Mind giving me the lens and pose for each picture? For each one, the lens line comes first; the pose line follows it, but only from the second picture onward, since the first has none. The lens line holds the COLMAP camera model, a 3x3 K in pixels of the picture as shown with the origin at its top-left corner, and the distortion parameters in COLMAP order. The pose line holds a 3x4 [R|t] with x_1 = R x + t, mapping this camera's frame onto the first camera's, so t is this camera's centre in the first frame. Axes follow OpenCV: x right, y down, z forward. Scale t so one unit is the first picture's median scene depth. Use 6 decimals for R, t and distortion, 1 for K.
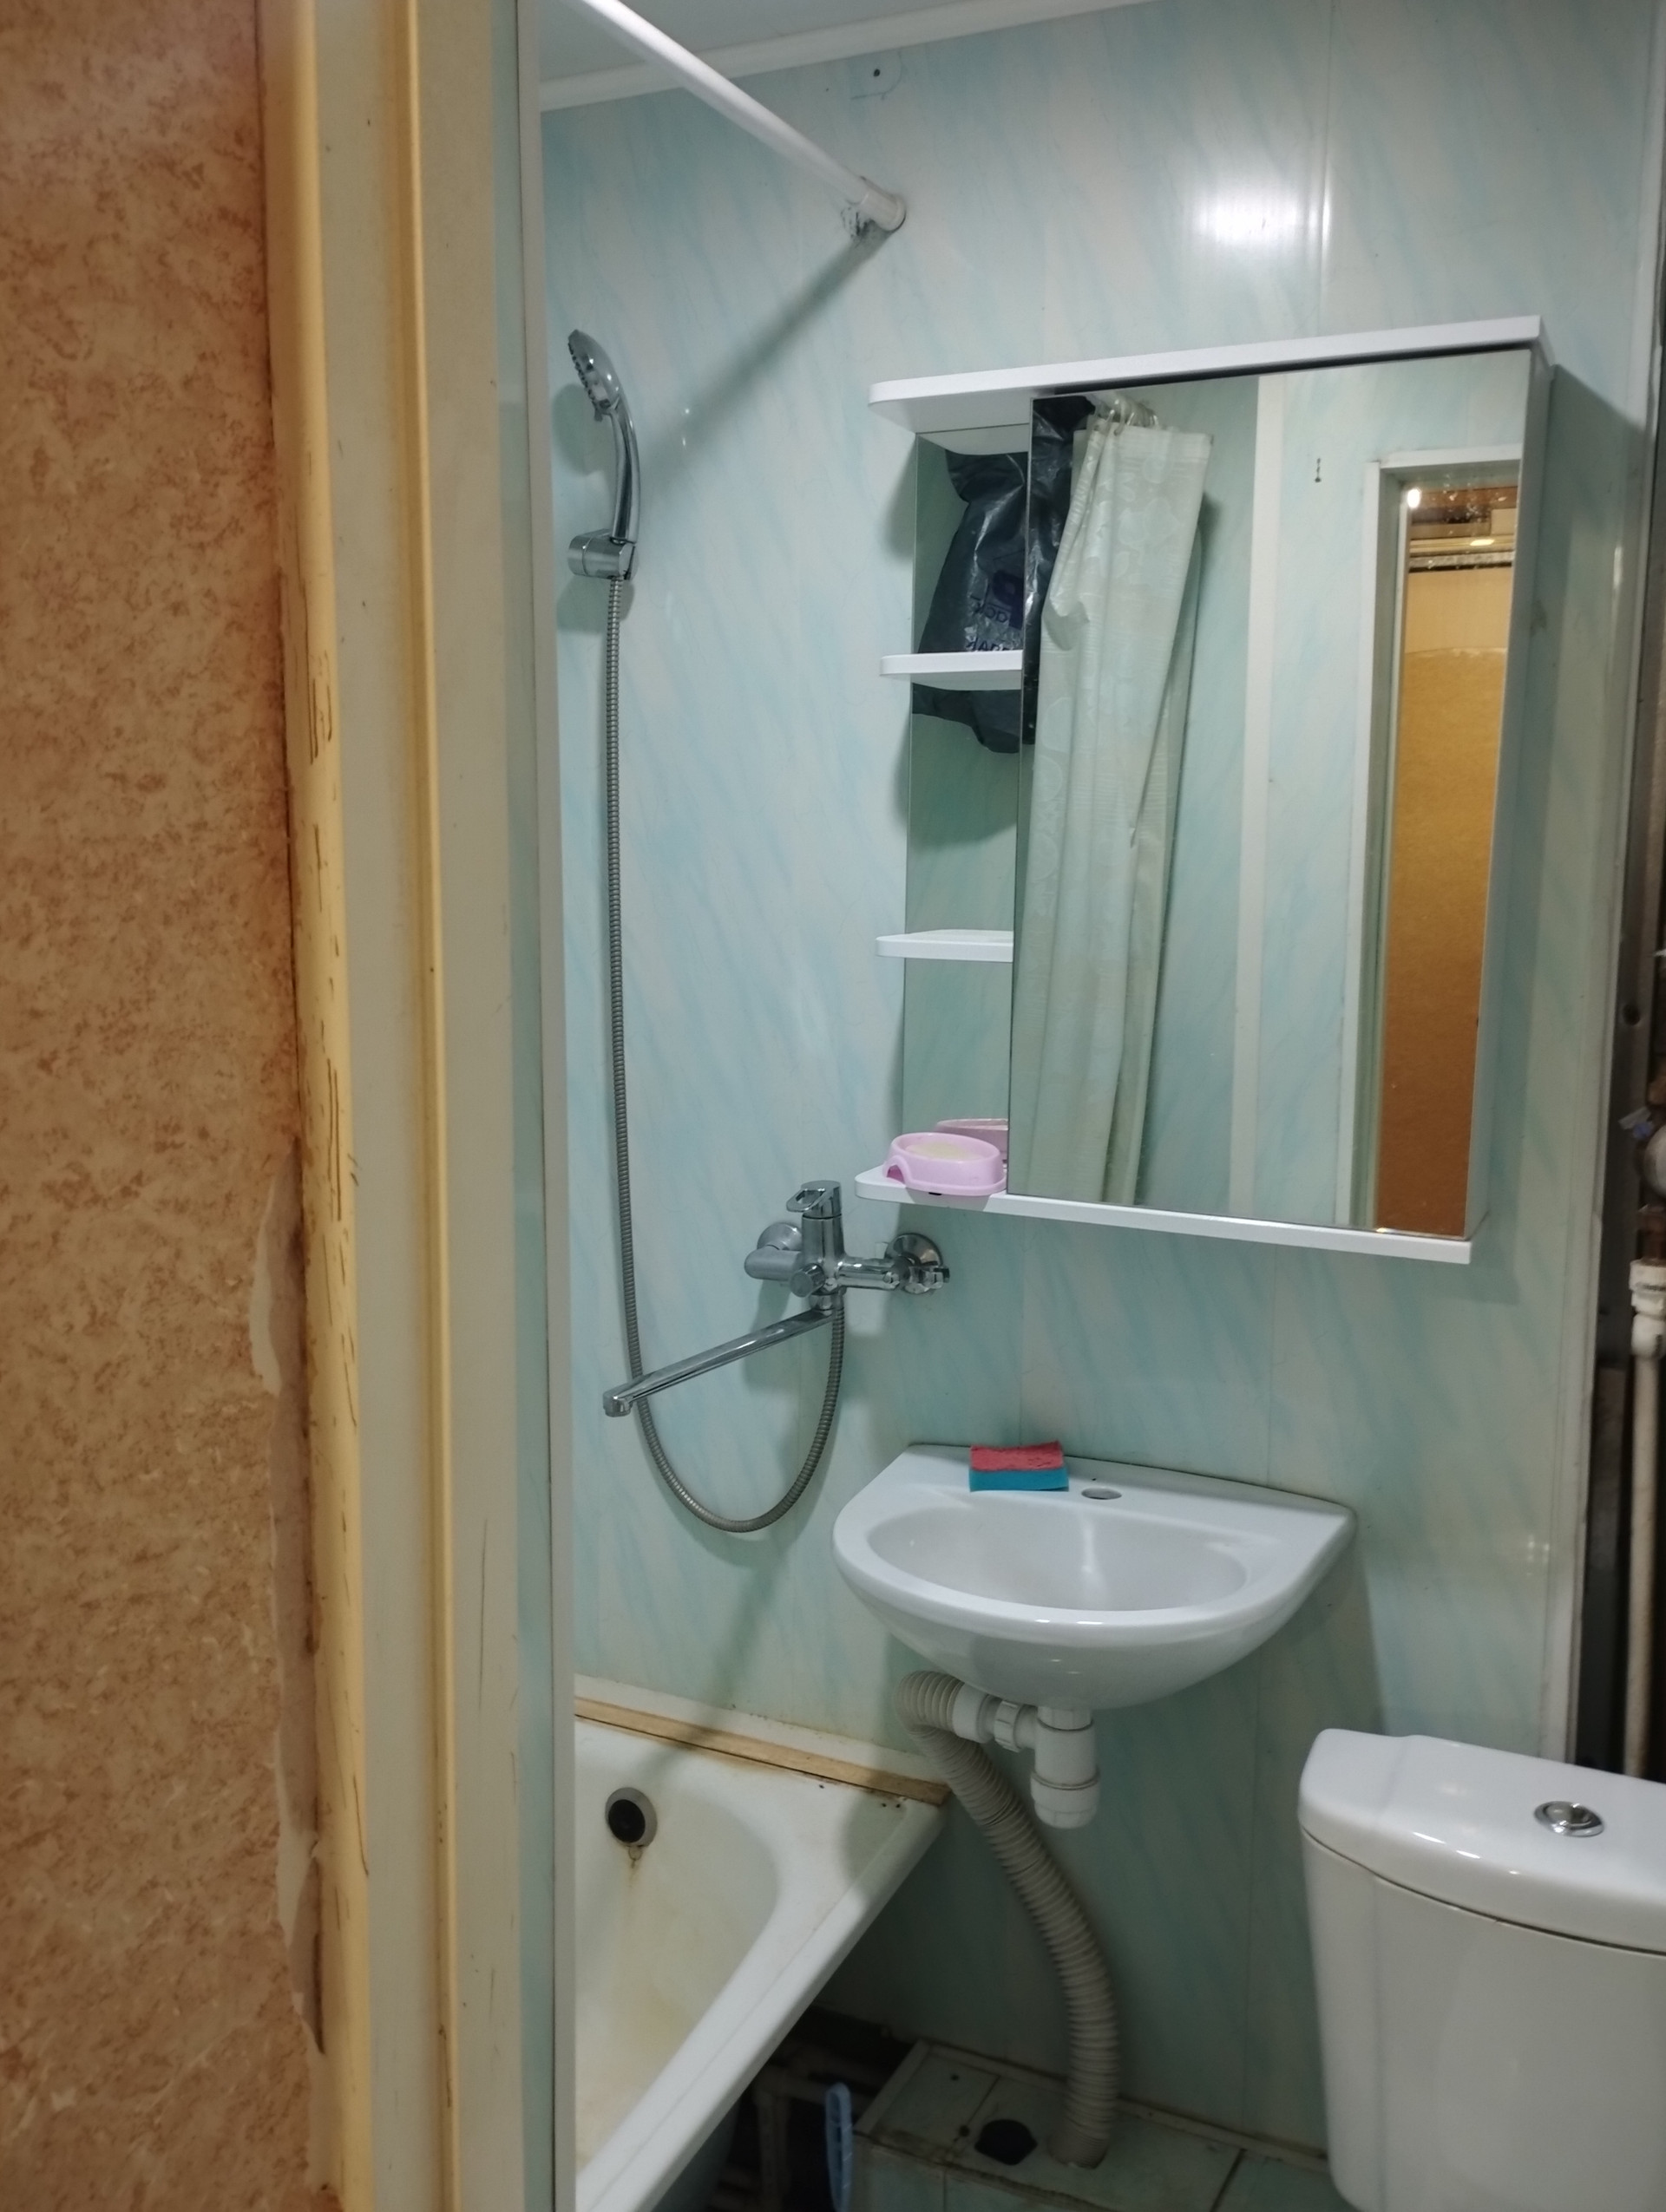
lens RADIAL K [[1863.2, 0, 823.4], [0, 1863.2, 1115.9], [0, 0, 1]] dist [0.057347, -0.044048]
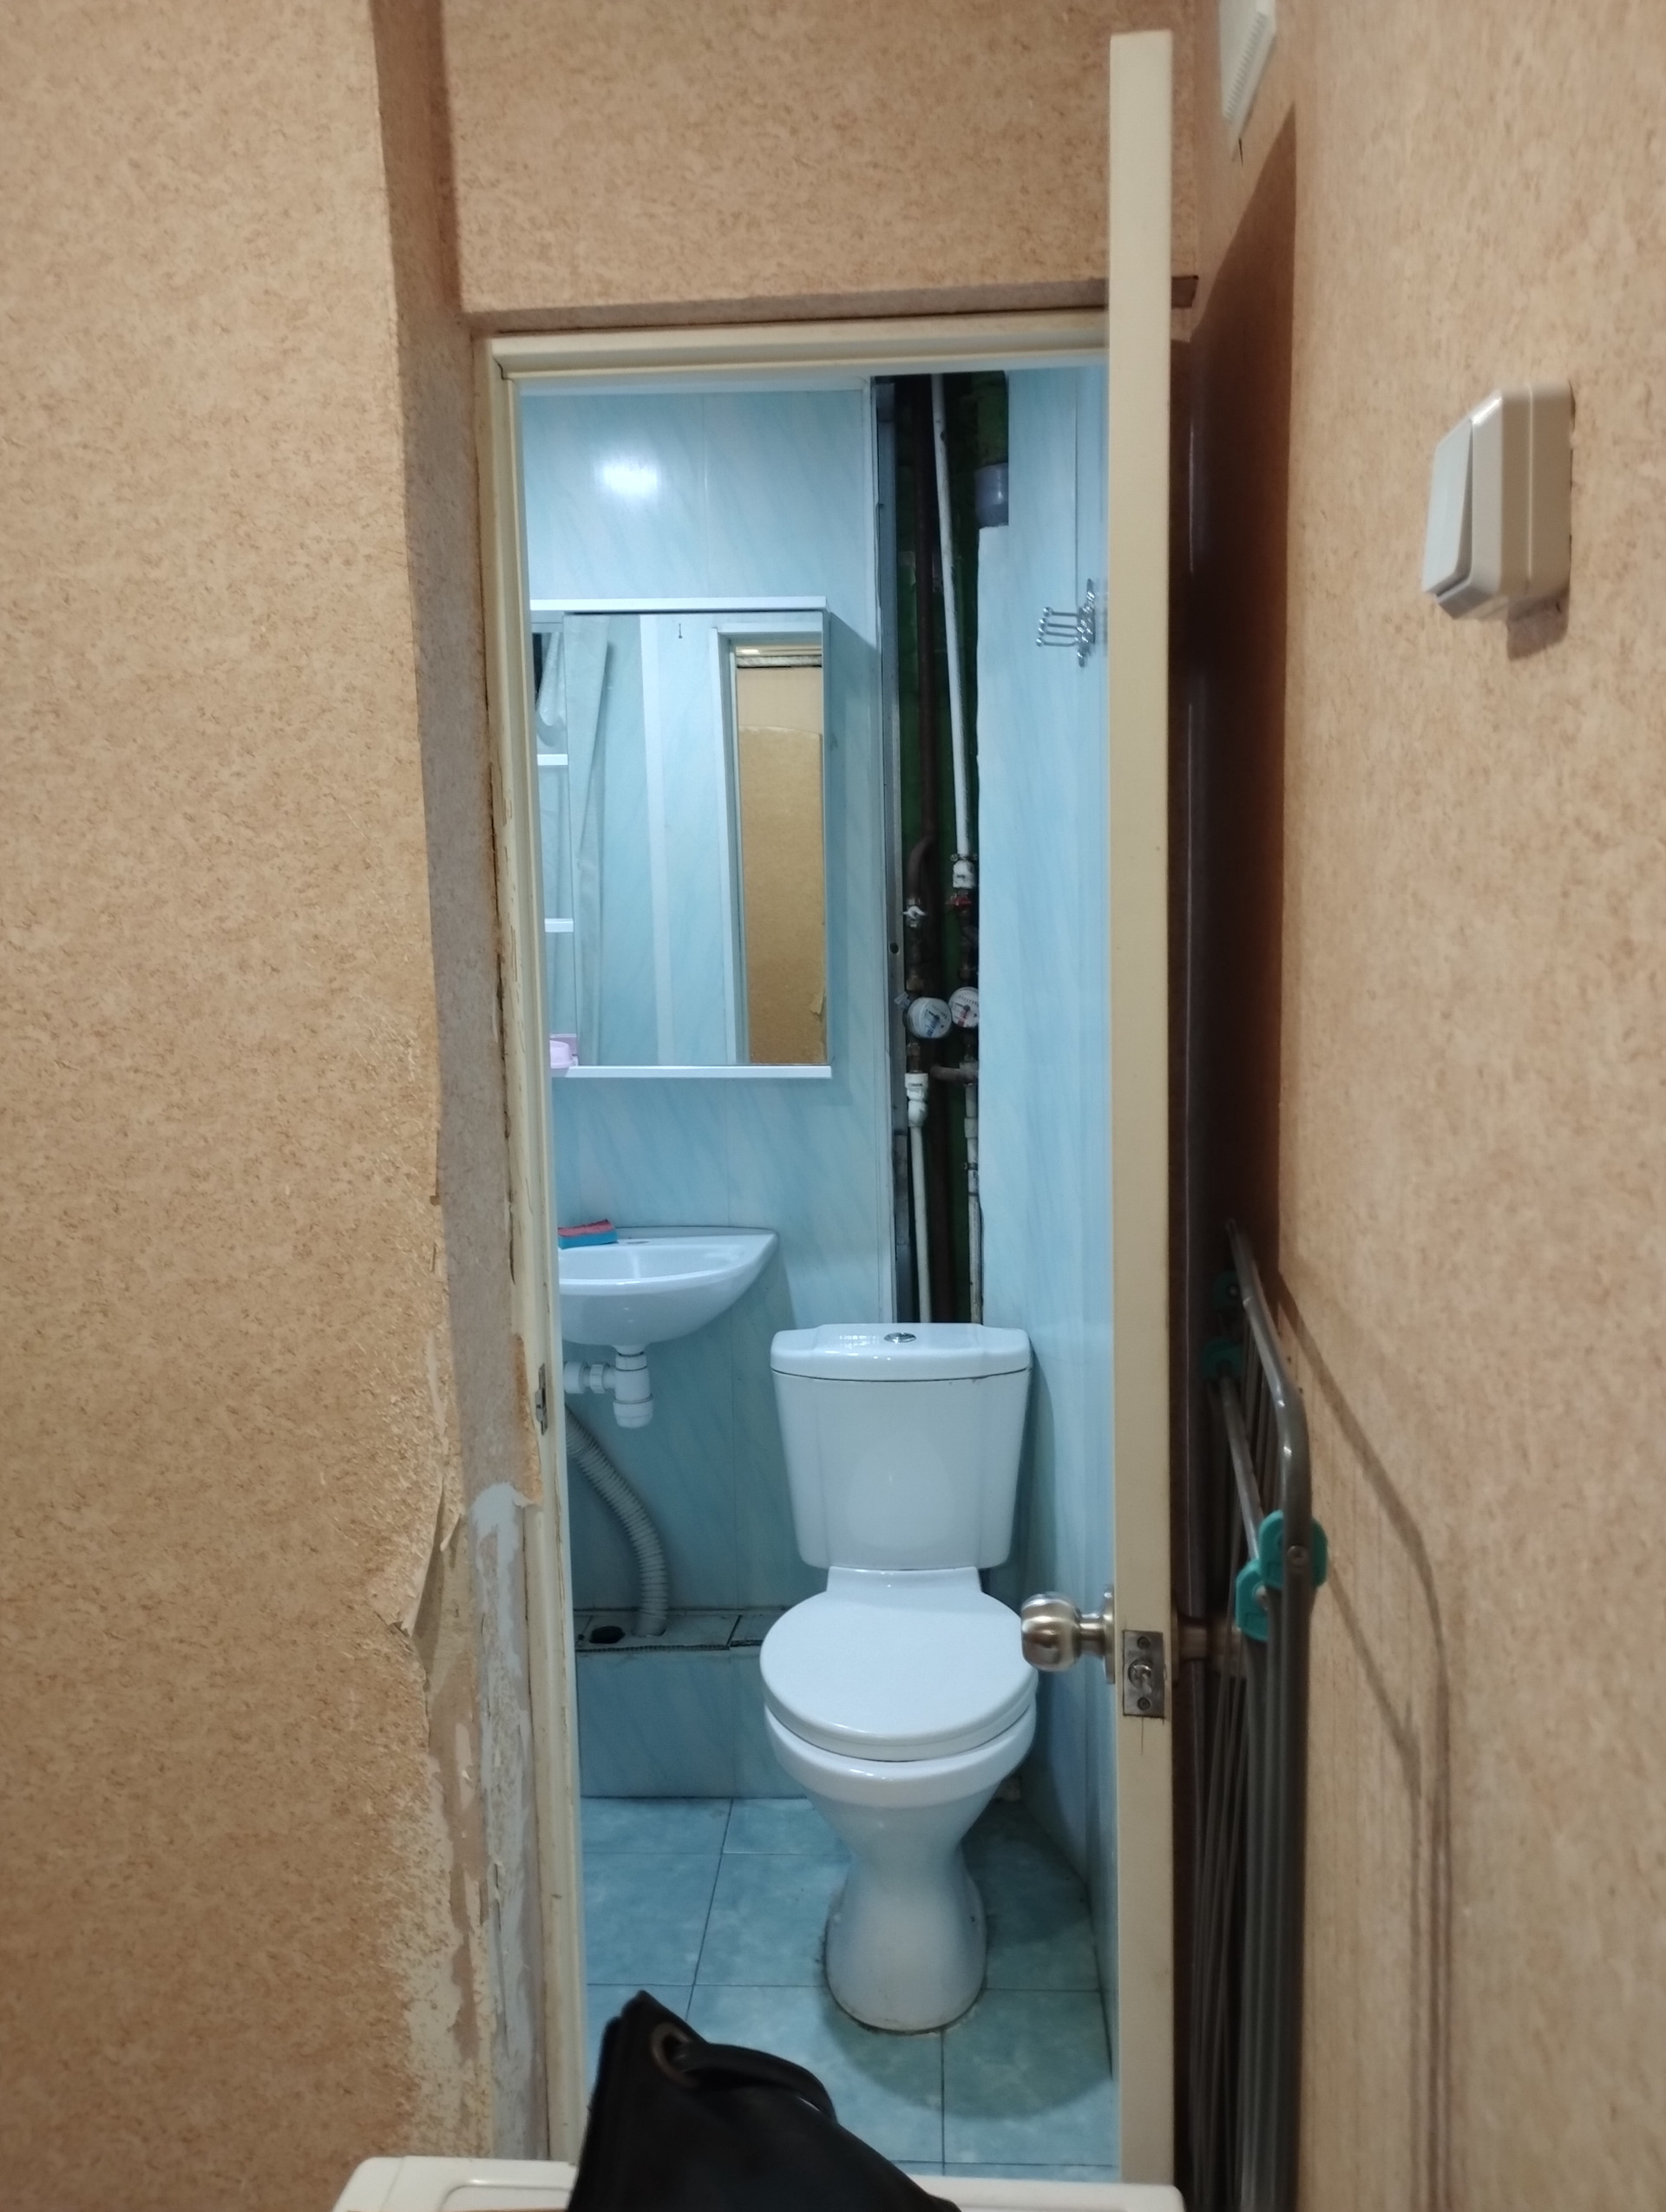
lens RADIAL K [[1863.2, 0, 839.8], [0, 1863.2, 1110.0], [0, 0, 1]] dist [0.057347, -0.044048]
pose [[0.922790, -0.072168, 0.378485, -0.345785], [0.082654, 0.996512, -0.011510, 0.125799], [-0.376334, 0.041904, 0.925536, -0.716306]]
